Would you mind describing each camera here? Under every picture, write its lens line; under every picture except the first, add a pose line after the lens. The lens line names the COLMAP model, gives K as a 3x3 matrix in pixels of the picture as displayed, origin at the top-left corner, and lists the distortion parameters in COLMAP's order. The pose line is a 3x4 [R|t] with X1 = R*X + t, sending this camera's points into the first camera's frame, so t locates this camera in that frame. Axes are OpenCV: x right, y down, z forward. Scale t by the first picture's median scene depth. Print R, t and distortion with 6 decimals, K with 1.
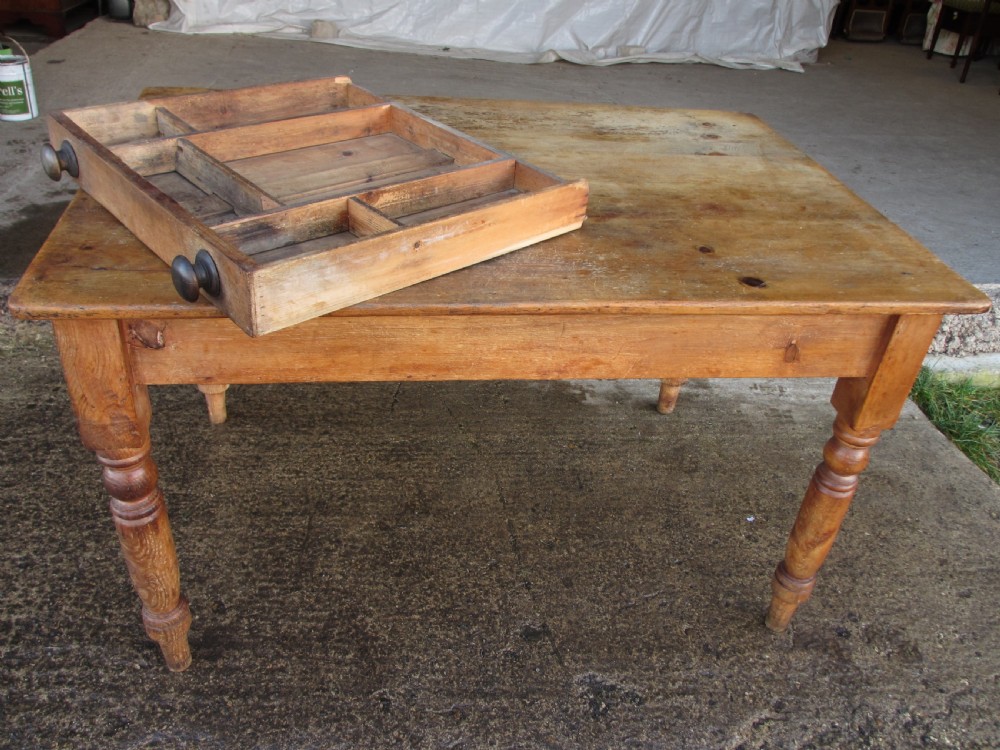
lens RADIAL K [[829.8, 0, 500.7], [0, 829.8, 375.8], [0, 0, 1]] dist [-0.054311, 0.022907]
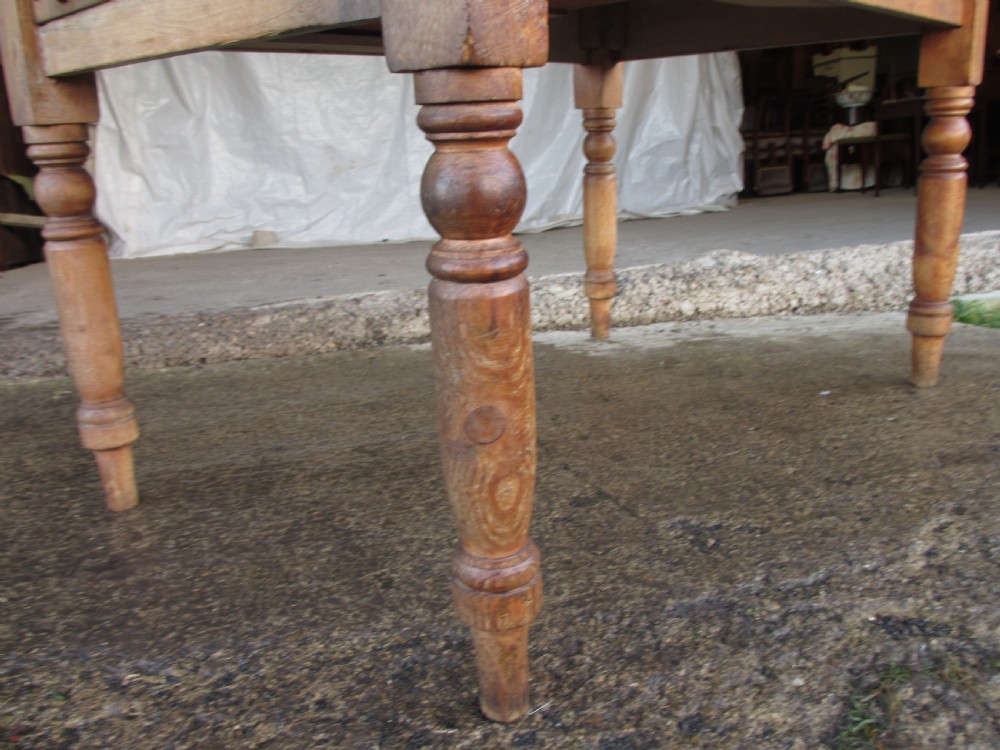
lens RADIAL K [[829.8, 0, 497.2], [0, 829.8, 376.0], [0, 0, 1]] dist [-0.054311, 0.022907]
pose [[0.985109, -0.162737, 0.055477, -0.056078], [0.171927, 0.934978, -0.310253, 0.411513], [-0.001380, 0.315171, 0.949034, 0.293079]]
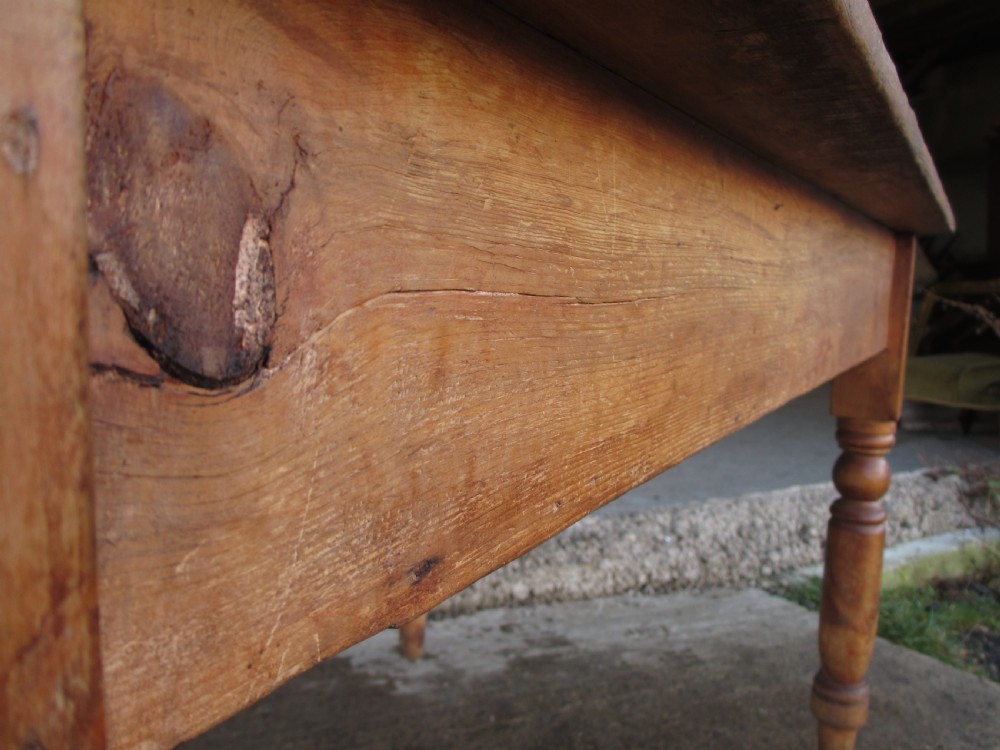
lens RADIAL K [[829.8, 0, 497.4], [0, 829.8, 379.3], [0, 0, 1]] dist [-0.054311, 0.022907]
pose [[0.951912, -0.097119, 0.290571, 0.024115], [0.216851, 0.883559, -0.415090, 0.134782], [-0.216423, 0.458139, 0.862131, 0.474361]]
